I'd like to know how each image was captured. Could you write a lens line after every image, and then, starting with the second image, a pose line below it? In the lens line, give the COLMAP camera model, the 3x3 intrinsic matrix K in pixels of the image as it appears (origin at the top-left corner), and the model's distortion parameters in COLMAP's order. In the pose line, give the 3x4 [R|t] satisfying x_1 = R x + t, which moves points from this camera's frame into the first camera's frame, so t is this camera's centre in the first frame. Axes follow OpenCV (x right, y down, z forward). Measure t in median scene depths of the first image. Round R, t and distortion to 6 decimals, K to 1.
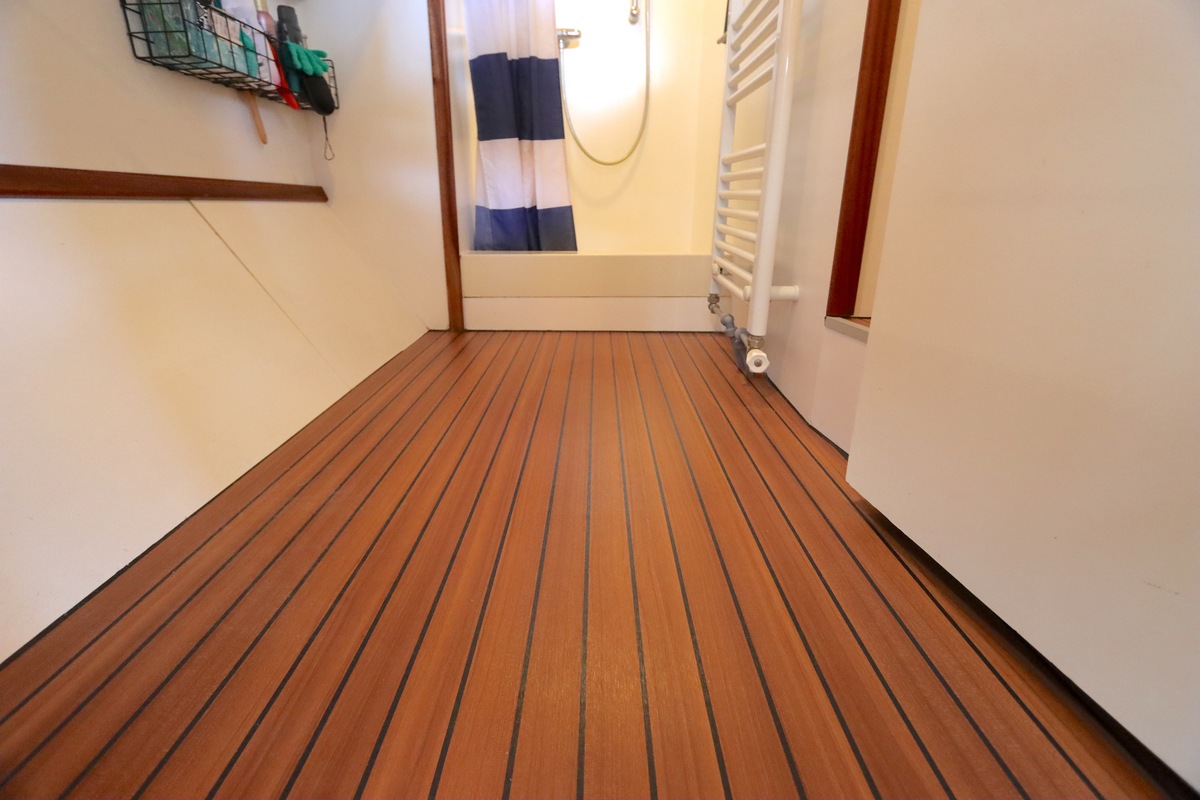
lens RADIAL K [[570.4, 0, 601.2], [0, 570.4, 396.3], [0, 0, 1]] dist [-0.016403, 0.001589]
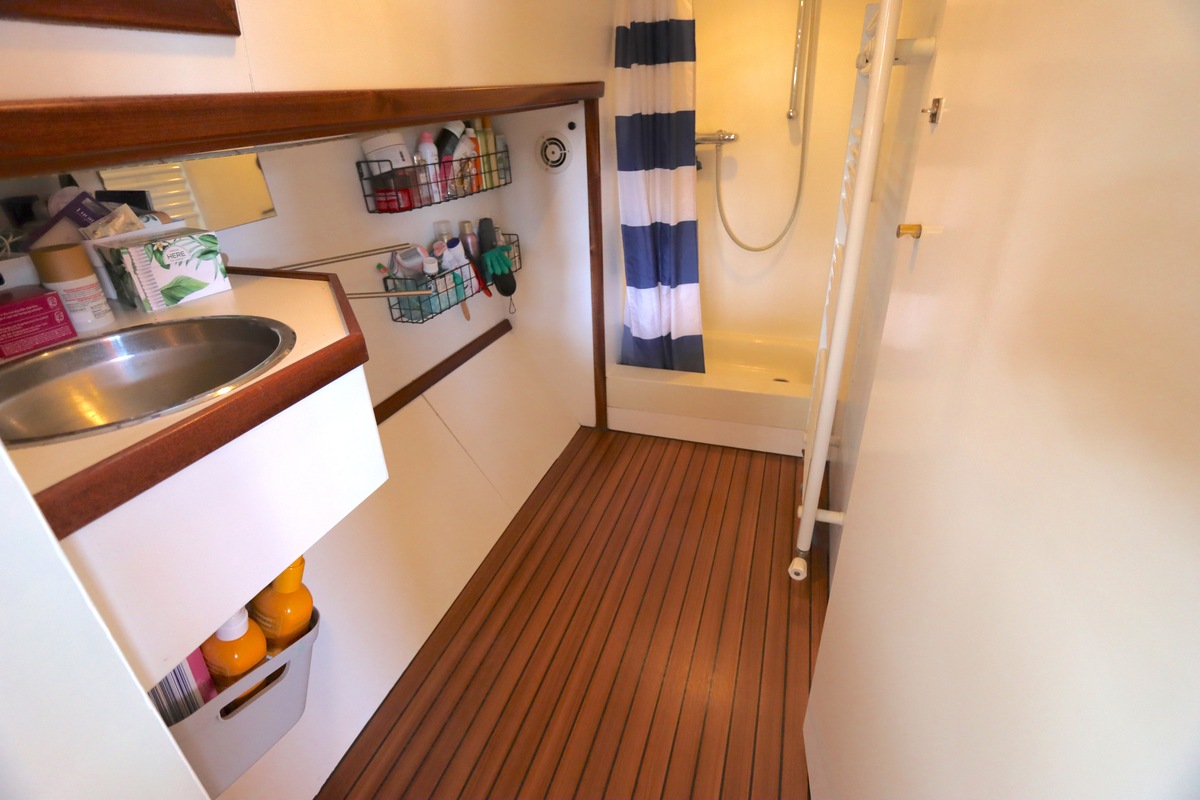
lens RADIAL K [[570.4, 0, 601.2], [0, 570.4, 396.3], [0, 0, 1]] dist [-0.016403, 0.001589]
pose [[0.947450, 0.103952, -0.302543, 0.127018], [-0.063489, 0.988021, 0.140652, -0.382168], [0.313540, -0.114053, 0.942701, -0.193569]]
